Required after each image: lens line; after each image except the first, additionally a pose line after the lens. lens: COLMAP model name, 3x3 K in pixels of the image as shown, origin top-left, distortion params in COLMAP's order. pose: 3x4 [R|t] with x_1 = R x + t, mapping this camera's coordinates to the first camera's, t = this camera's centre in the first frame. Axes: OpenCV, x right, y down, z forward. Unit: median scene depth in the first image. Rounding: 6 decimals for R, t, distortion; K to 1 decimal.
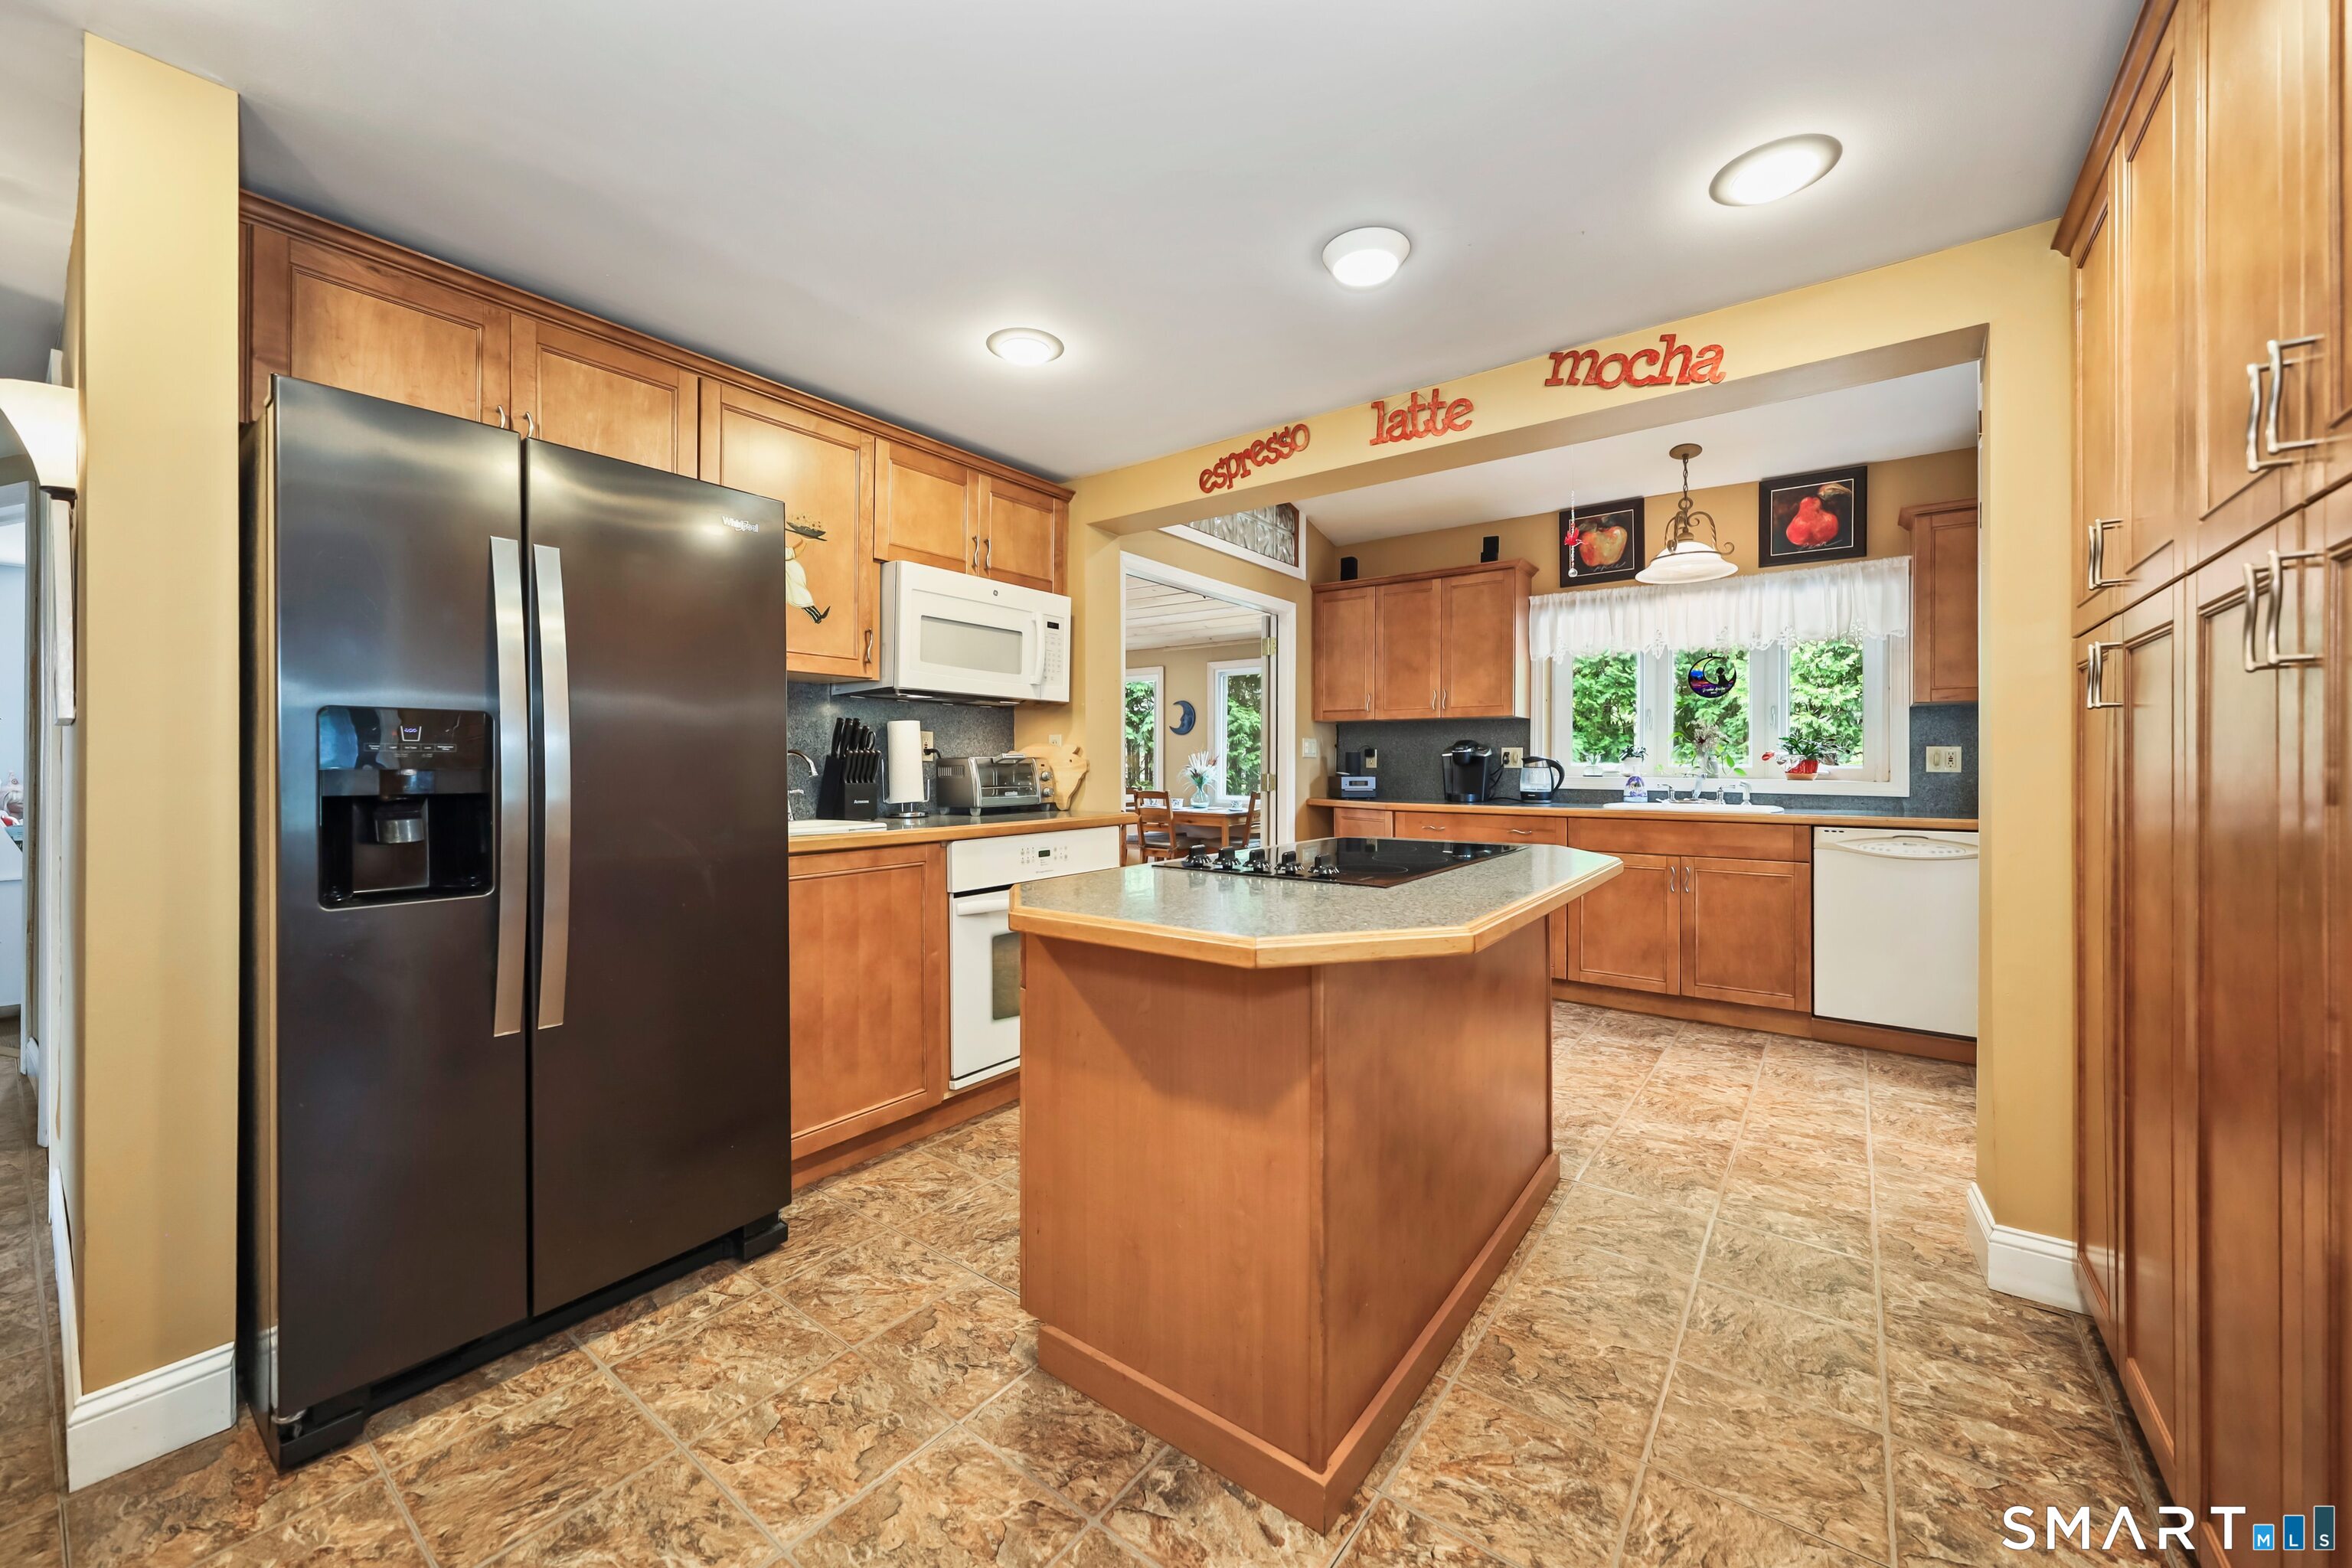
lens RADIAL K [[888.7, 0, 1164.8], [0, 888.7, 774.5], [0, 0, 1]] dist [0.000529, 0.000234]
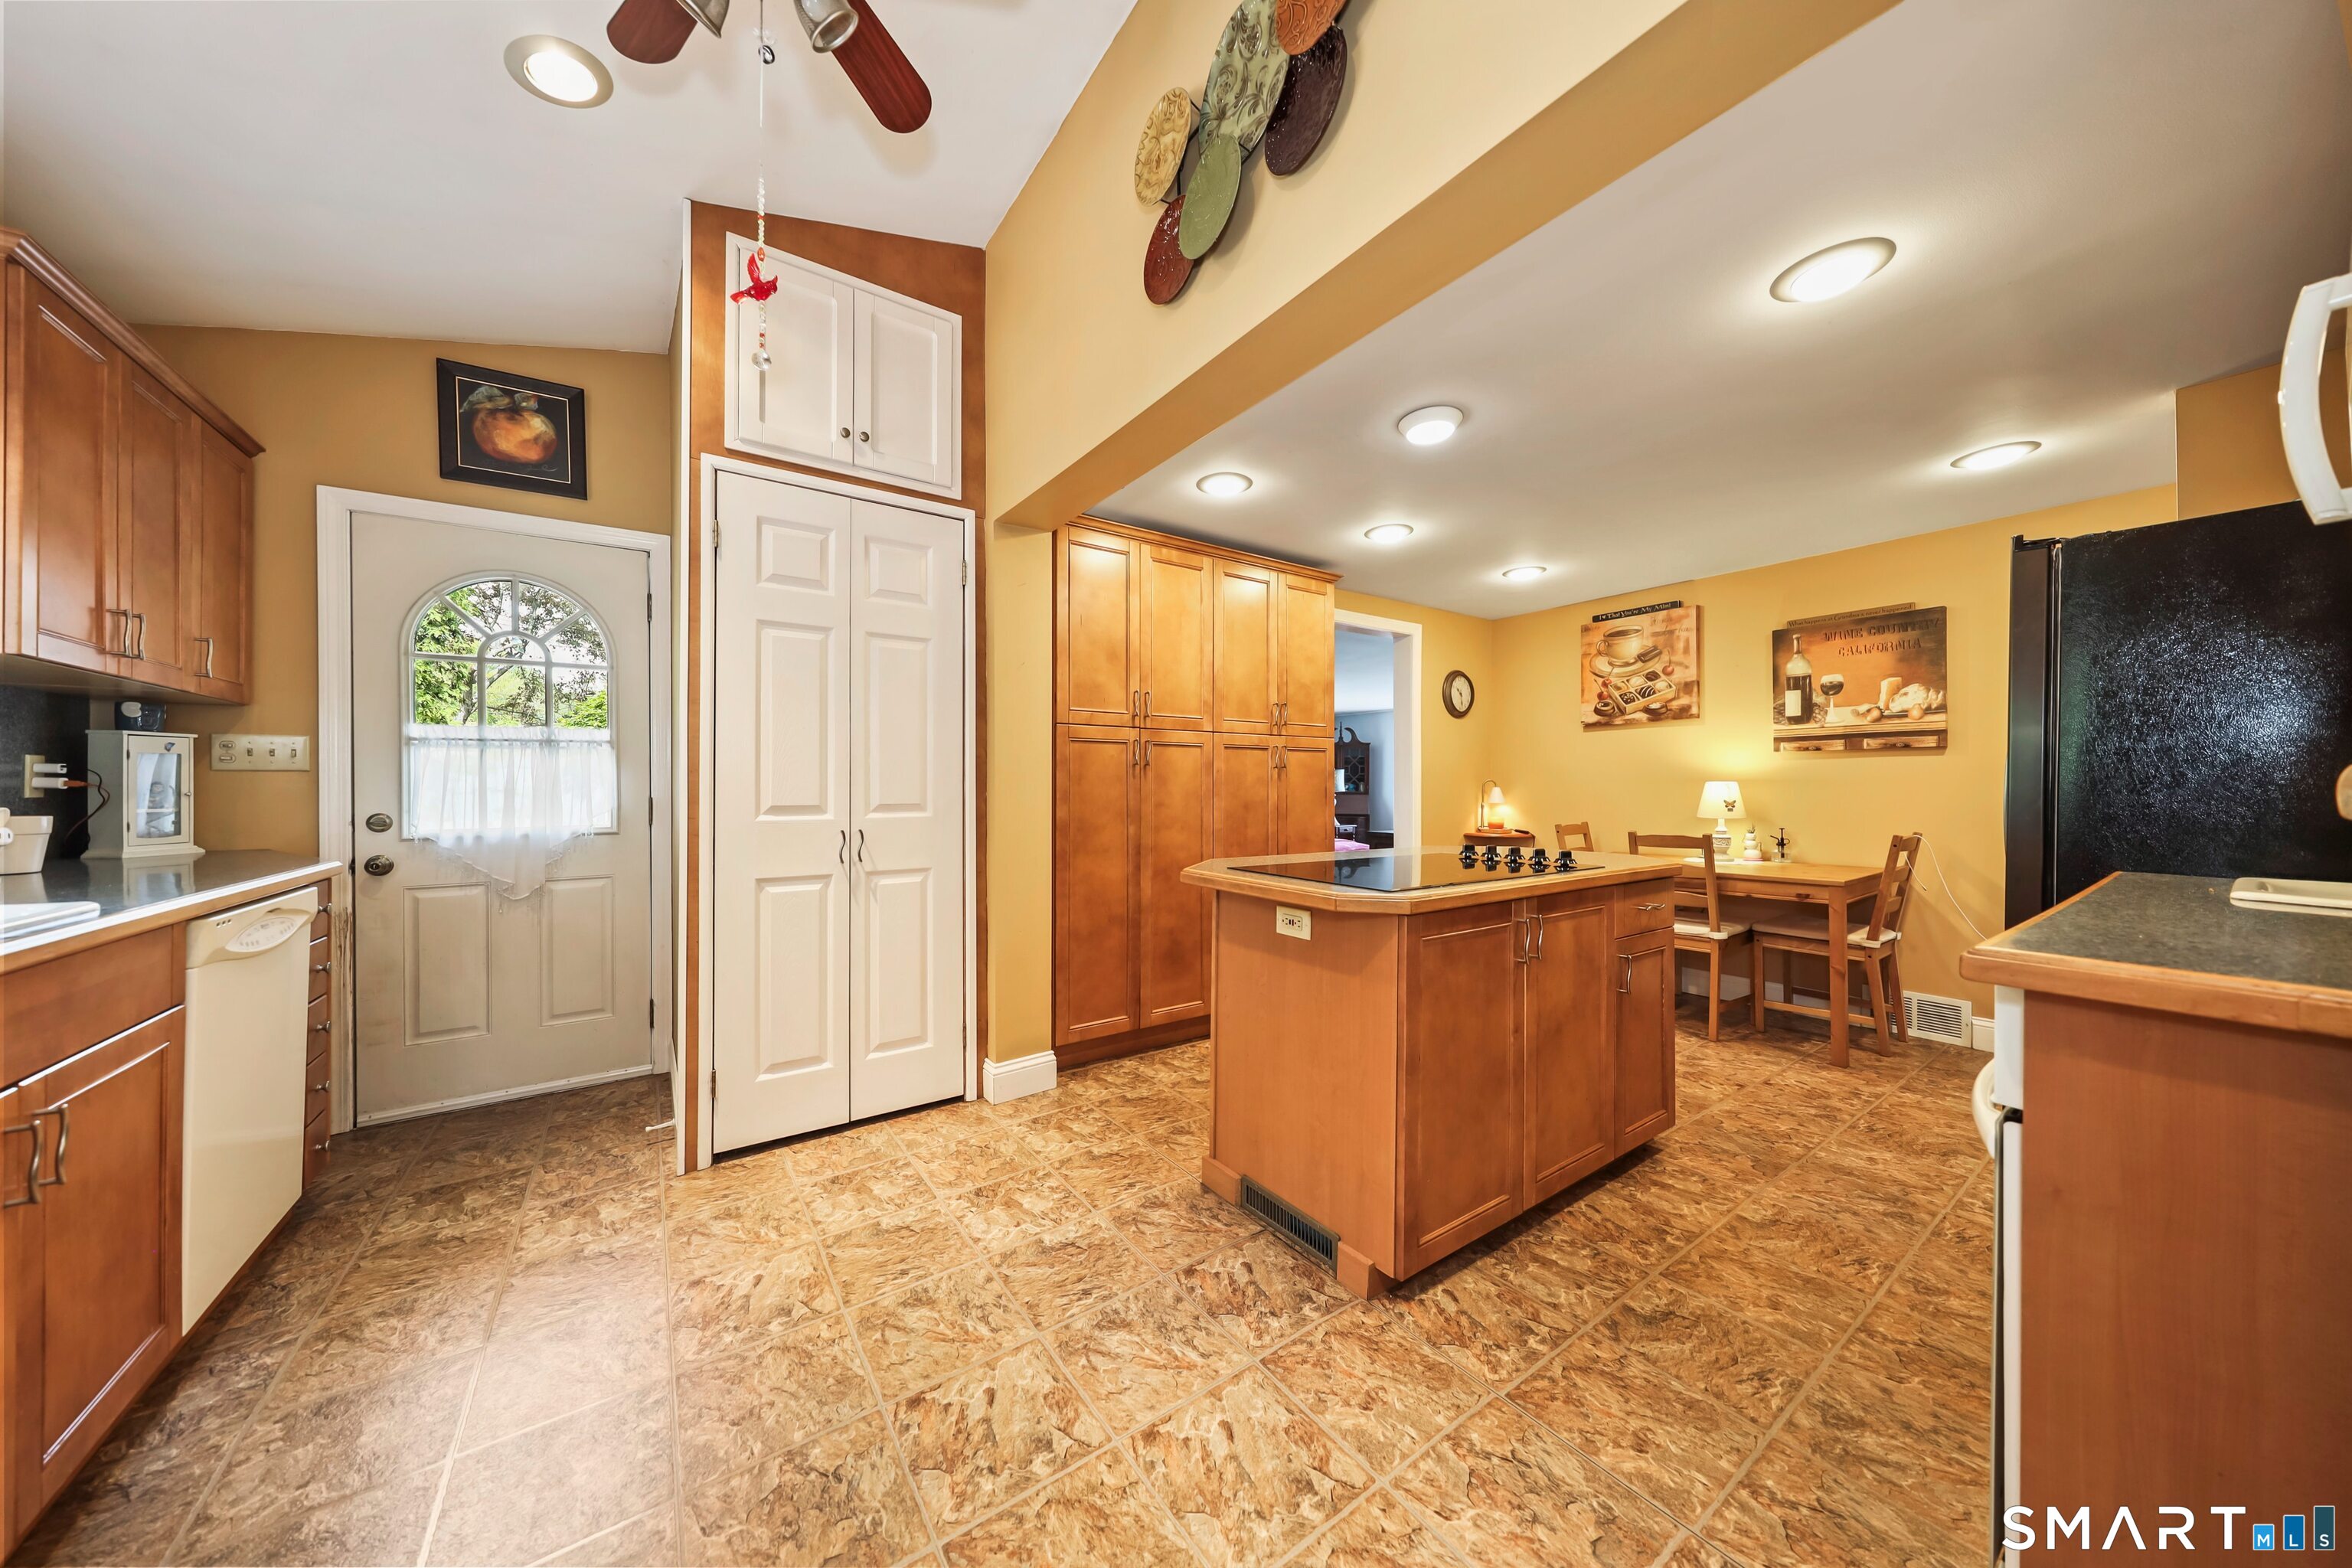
lens RADIAL K [[762.8, 0, 1168.6], [0, 762.8, 786.2], [0, 0, 1]] dist [0.009512, -0.000787]
pose [[-0.952207, -0.000005, 0.305454, 0.134486], [0.002310, 0.999971, 0.007220, -0.012703], [-0.305446, 0.007580, -0.952179, 1.225212]]
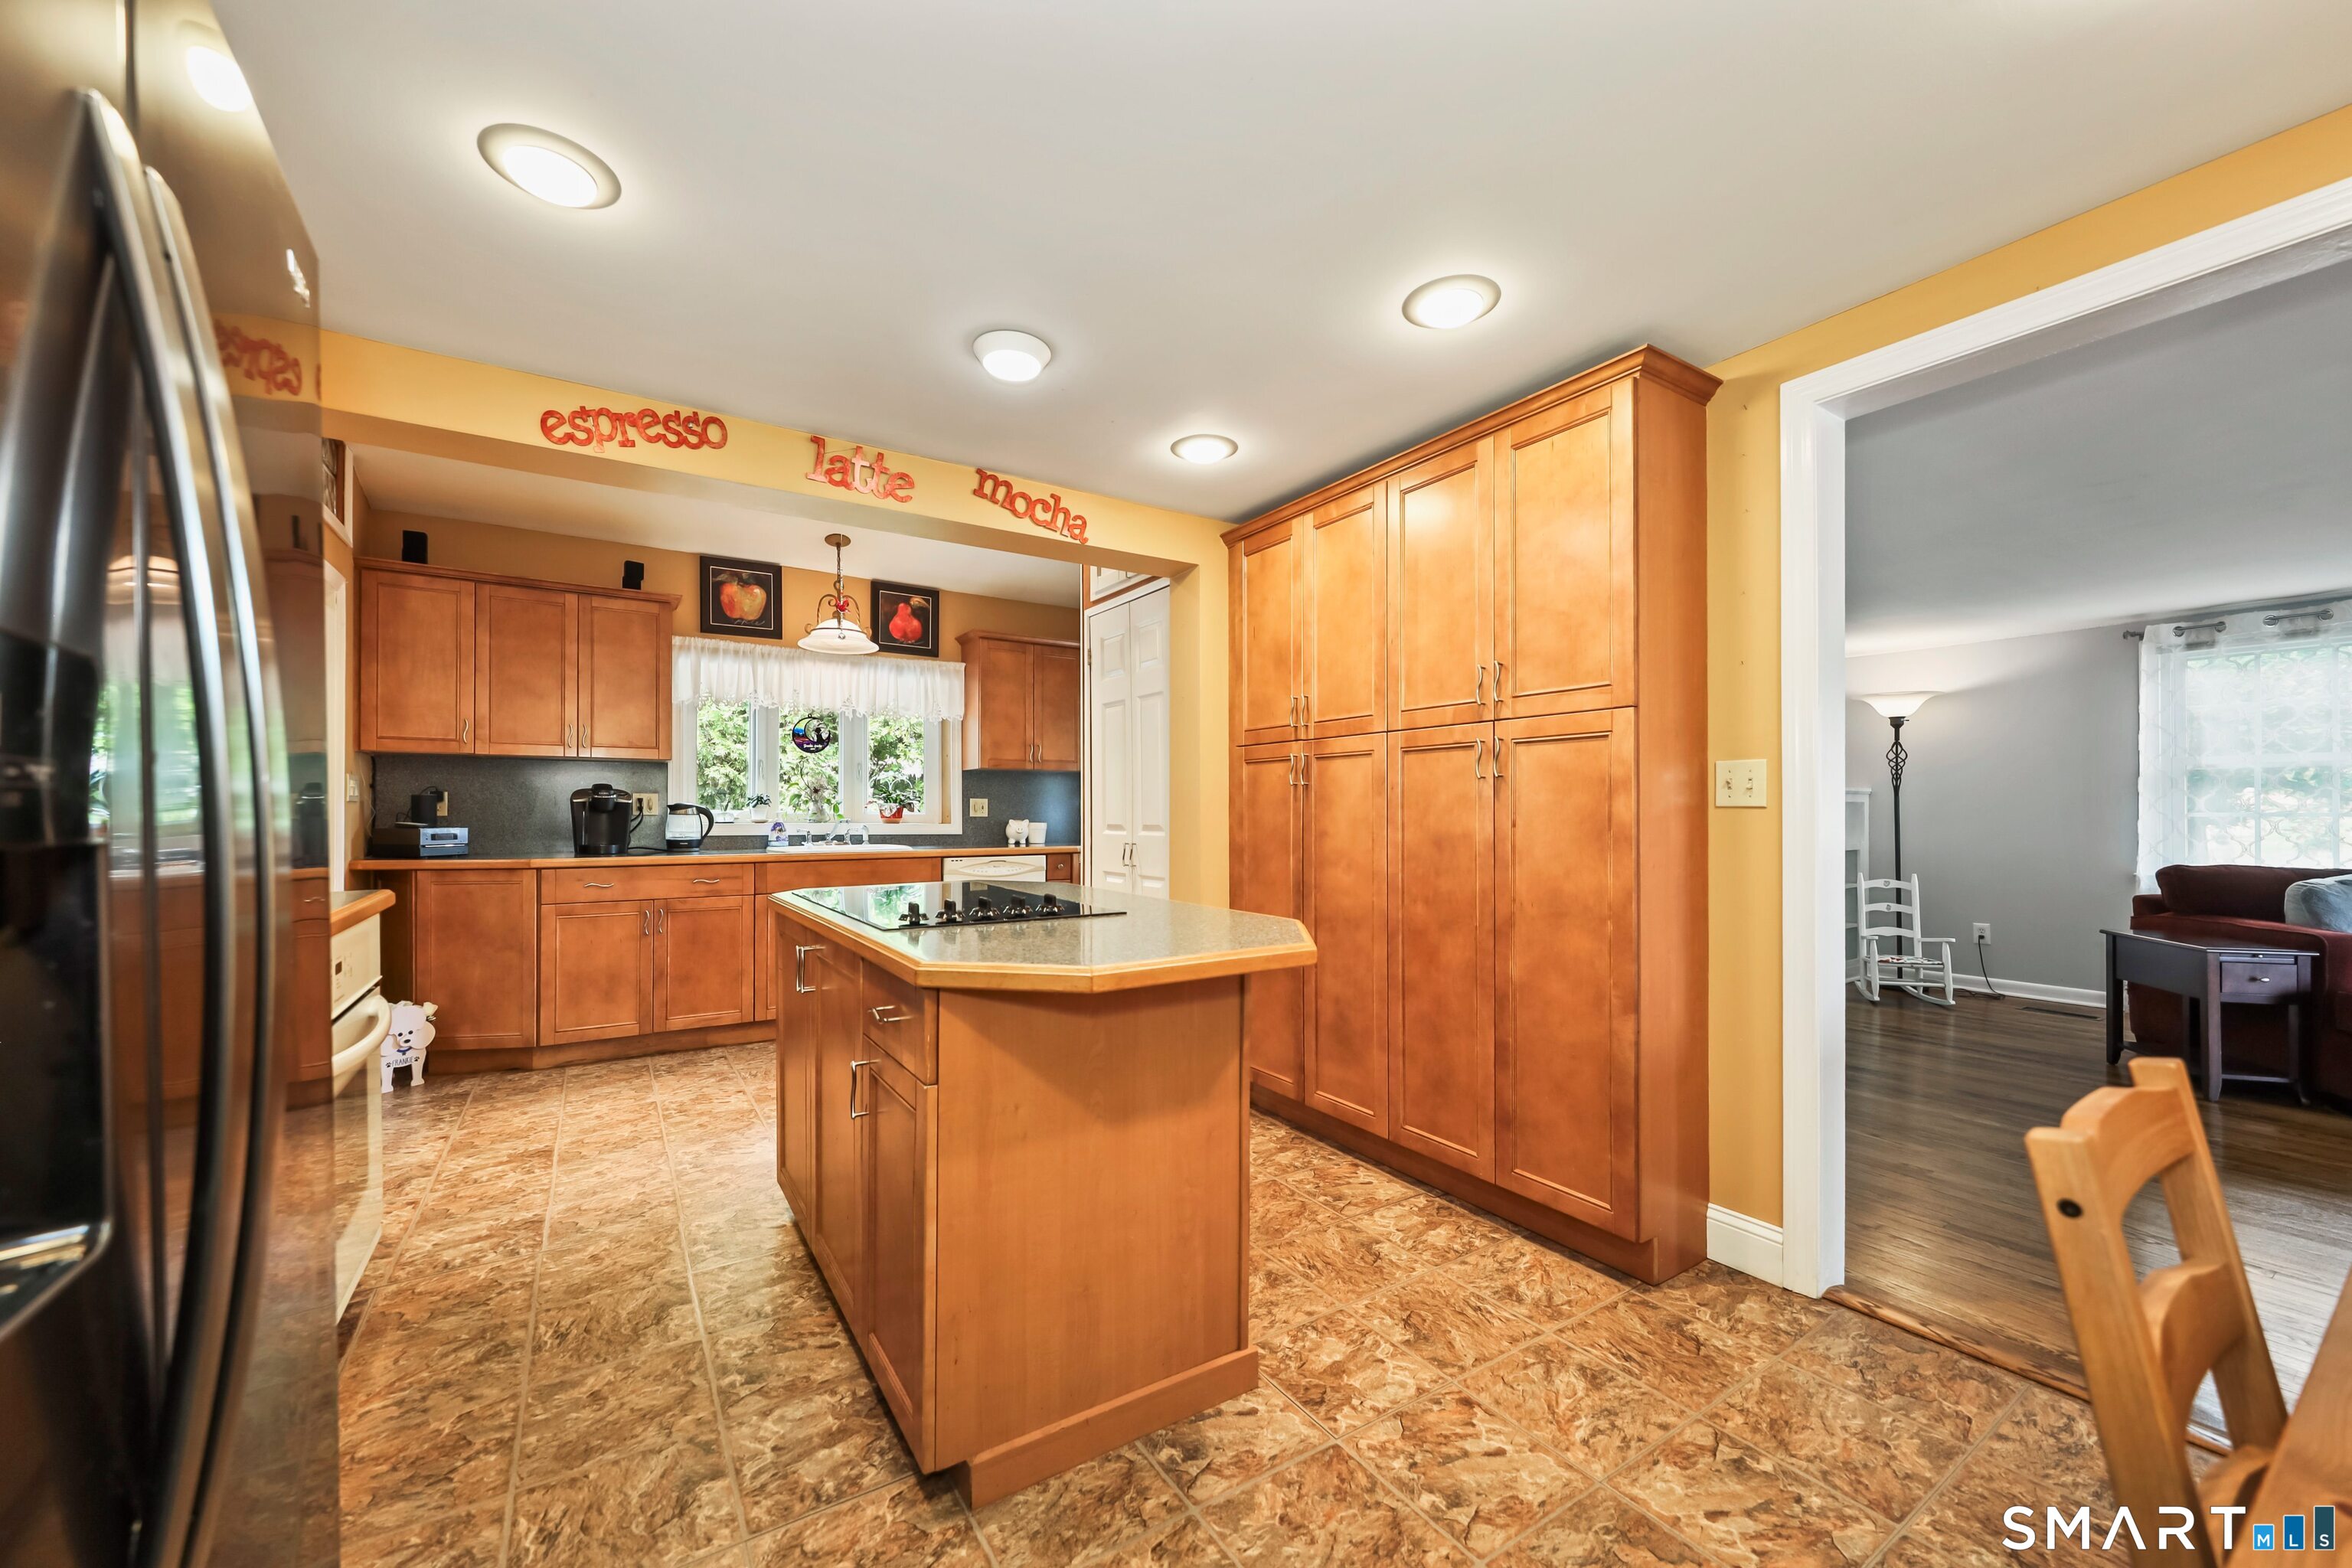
lens RADIAL K [[888.7, 0, 1161.6], [0, 888.7, 820.2], [0, 0, 1]] dist [0.000529, 0.000234]
pose [[0.345340, -0.011382, 0.938409, -0.402452], [0.010552, 0.999910, 0.008245, -0.005793], [-0.938418, 0.007054, 0.345429, 0.237678]]
